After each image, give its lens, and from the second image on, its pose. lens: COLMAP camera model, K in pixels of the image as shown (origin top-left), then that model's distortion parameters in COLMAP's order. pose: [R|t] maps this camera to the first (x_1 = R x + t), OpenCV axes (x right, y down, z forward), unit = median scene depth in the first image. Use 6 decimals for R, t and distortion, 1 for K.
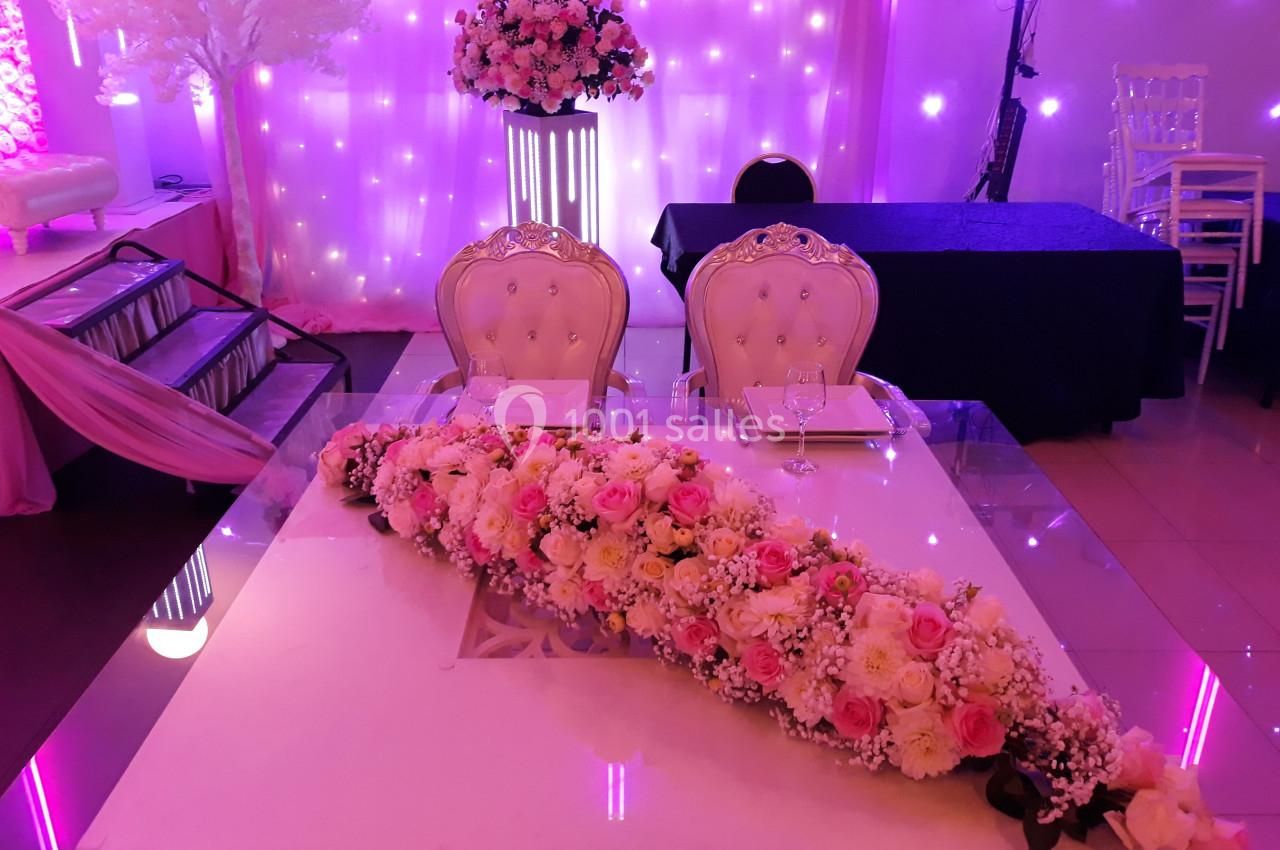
lens RADIAL K [[1045.2, 0, 640.0], [0, 1045.2, 425.0], [0, 0, 1]] dist [0.050382, -0.109160]
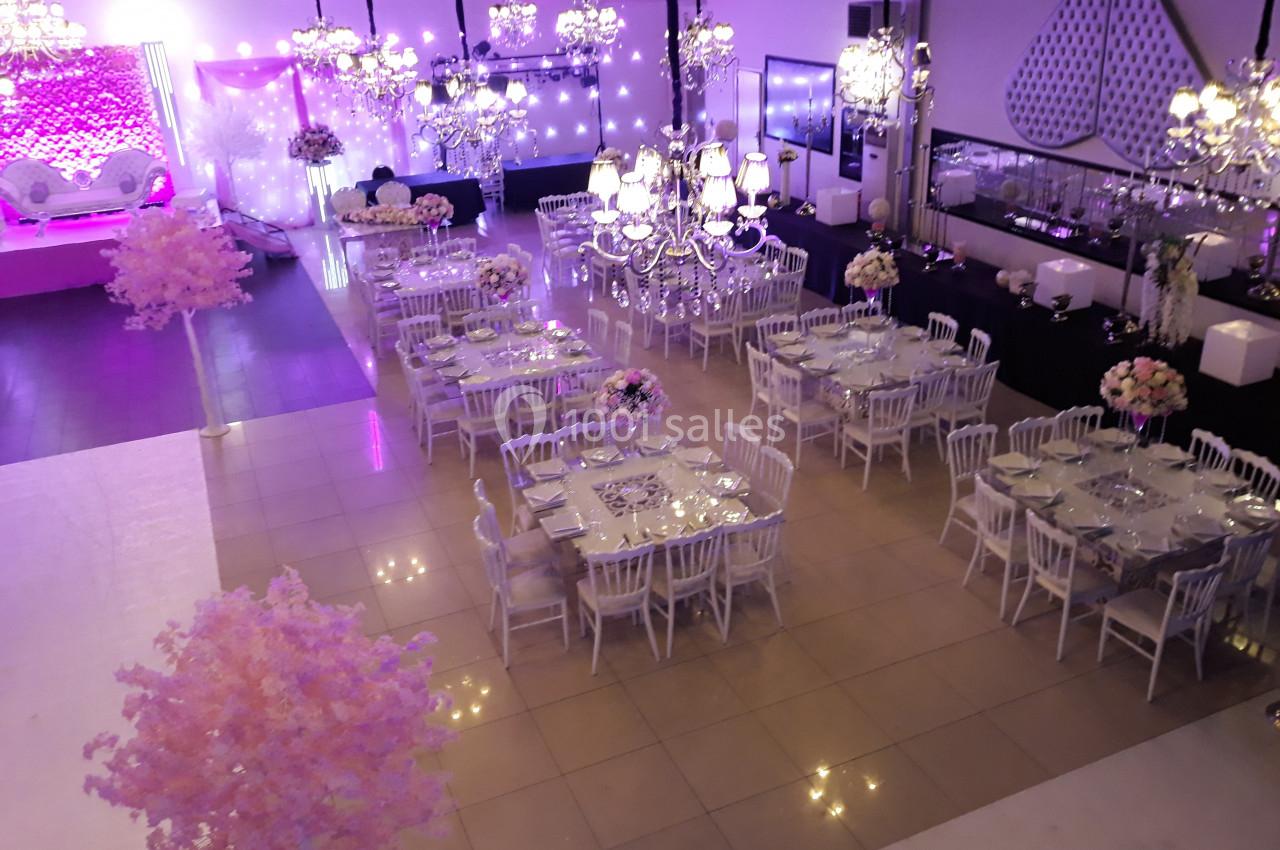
lens RADIAL K [[1045.2, 0, 640.0], [0, 1045.2, 425.0], [0, 0, 1]] dist [0.050382, -0.109160]
pose [[0.918007, -0.206115, 0.338791, -0.489608], [0.195398, 0.978511, 0.065847, 0.588051], [-0.345083, 0.005751, 0.938555, -2.857835]]
